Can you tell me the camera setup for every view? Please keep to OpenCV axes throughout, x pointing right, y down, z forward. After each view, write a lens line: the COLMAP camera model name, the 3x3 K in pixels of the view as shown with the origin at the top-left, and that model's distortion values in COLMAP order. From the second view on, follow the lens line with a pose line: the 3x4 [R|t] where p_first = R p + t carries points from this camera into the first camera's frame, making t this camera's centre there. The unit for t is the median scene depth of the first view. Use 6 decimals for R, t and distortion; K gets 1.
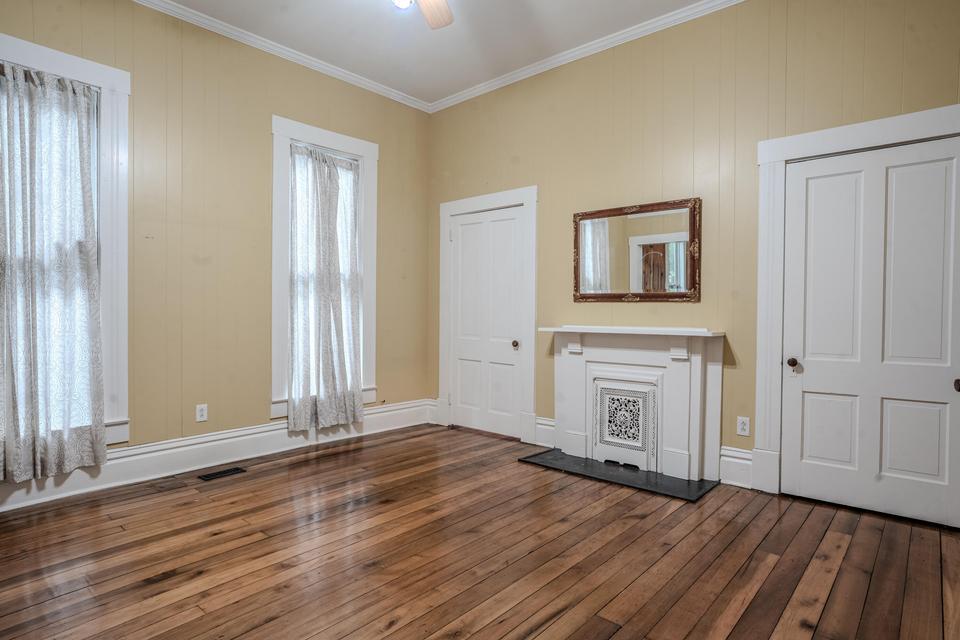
lens RADIAL K [[527.9, 0, 478.1], [0, 527.9, 316.5], [0, 0, 1]] dist [-0.037249, 0.025570]
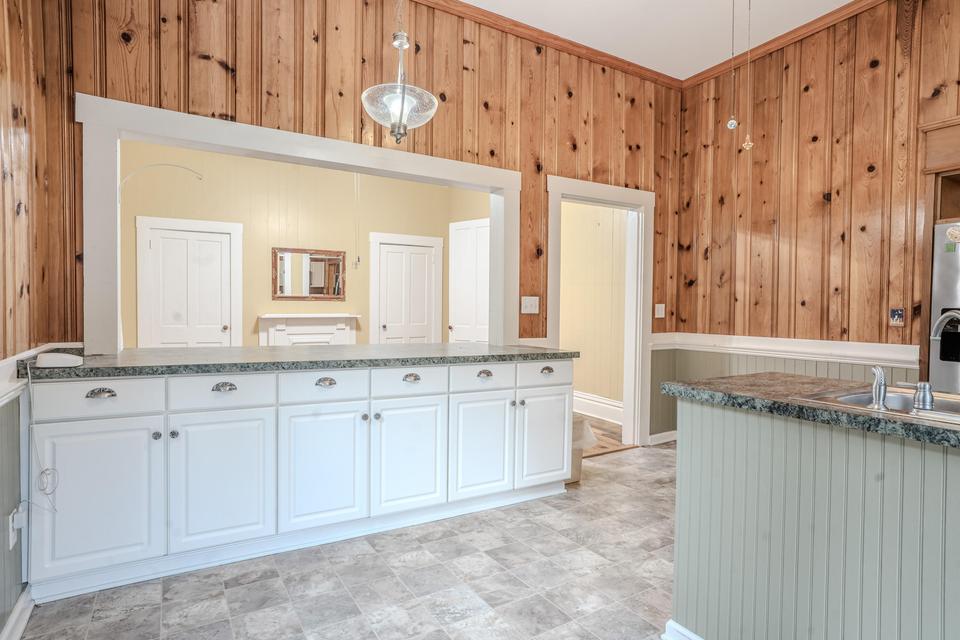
lens RADIAL K [[527.9, 0, 478.8], [0, 527.9, 315.2], [0, 0, 1]] dist [-0.037249, 0.025570]
pose [[0.306566, -0.014094, 0.951745, -1.358795], [0.009146, 0.999888, 0.011861, 0.007488], [-0.951806, 0.005068, 0.306660, -0.147782]]
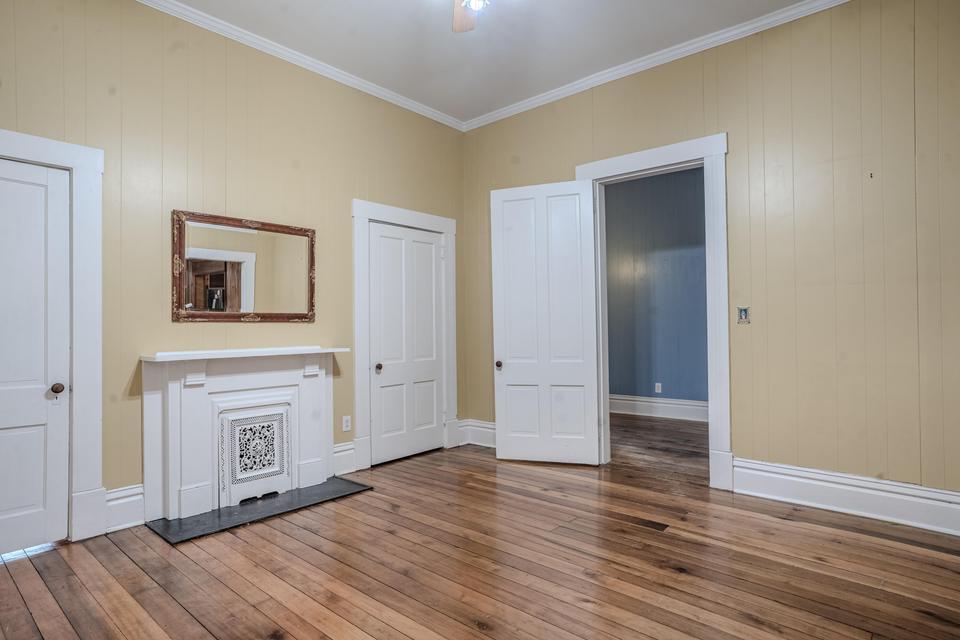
lens RADIAL K [[527.9, 0, 482.5], [0, 527.9, 315.7], [0, 0, 1]] dist [-0.037249, 0.025570]
pose [[-0.005425, 0.017648, 0.999830, -0.673024], [0.024050, 0.999557, -0.017513, -0.013610], [-0.999696, 0.023951, -0.005847, 0.619196]]
